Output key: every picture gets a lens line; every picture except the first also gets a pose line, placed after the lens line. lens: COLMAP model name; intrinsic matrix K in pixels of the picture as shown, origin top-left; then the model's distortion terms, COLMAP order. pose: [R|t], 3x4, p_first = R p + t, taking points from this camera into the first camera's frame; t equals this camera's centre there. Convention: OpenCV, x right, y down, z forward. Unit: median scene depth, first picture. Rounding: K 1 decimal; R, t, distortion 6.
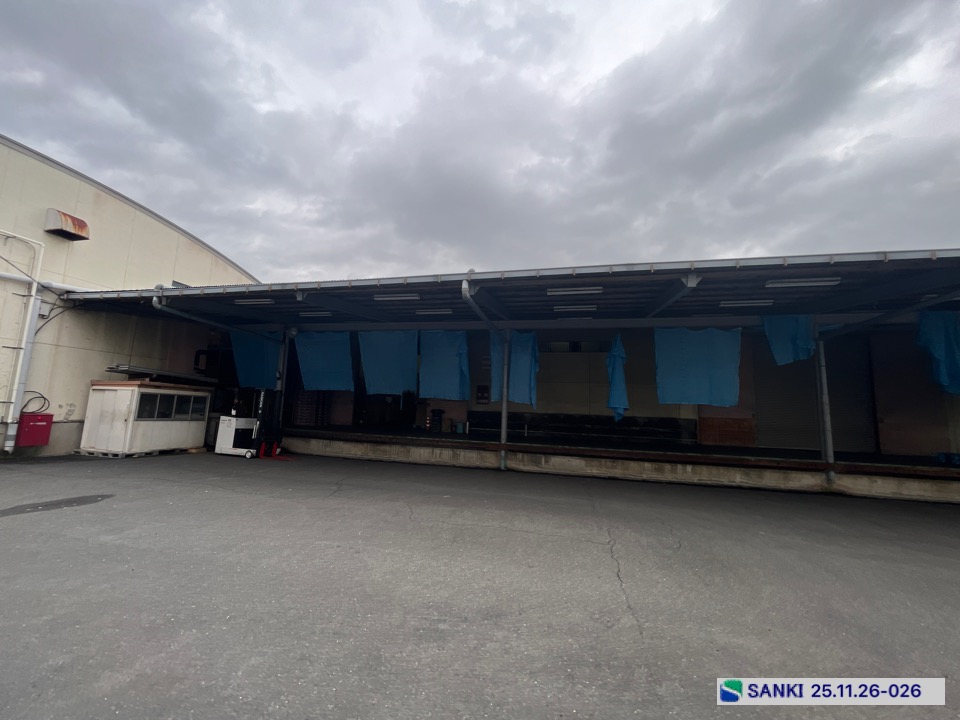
lens RADIAL K [[384.3, 0, 474.4], [0, 384.3, 386.7], [0, 0, 1]] dist [-0.004201, -0.000028]
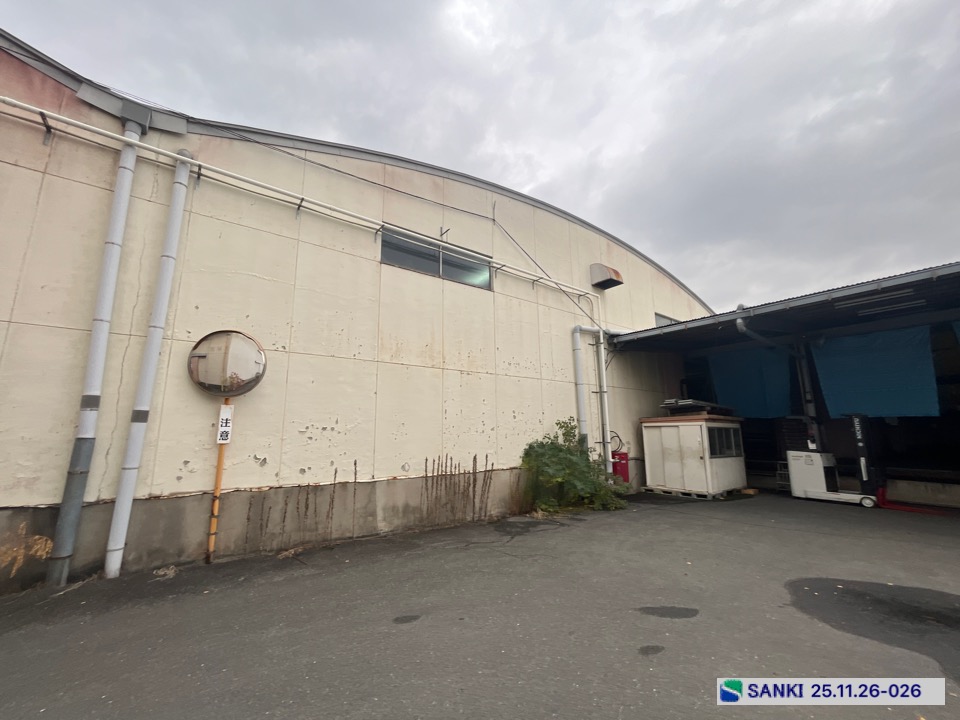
lens RADIAL K [[384.3, 0, 478.8], [0, 384.3, 361.6], [0, 0, 1]] dist [-0.004201, -0.000028]
pose [[0.788157, -0.154375, -0.595799, -0.708391], [0.069724, 0.984196, -0.162776, -0.026624], [0.611512, 0.086751, 0.786465, -0.080371]]
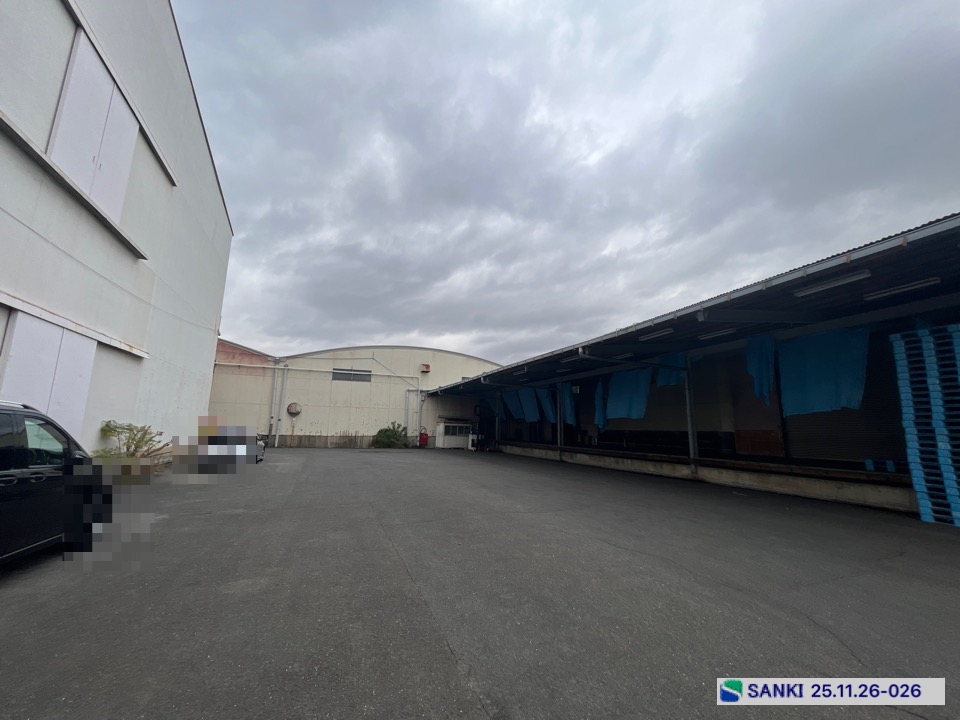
lens RADIAL K [[384.3, 0, 479.2], [0, 384.3, 363.5], [0, 0, 1]] dist [-0.004201, -0.000028]
pose [[0.591932, -0.161619, -0.789617, 1.406230], [0.050405, 0.985194, -0.163865, 0.043152], [0.804410, 0.057196, 0.591315, -0.403445]]
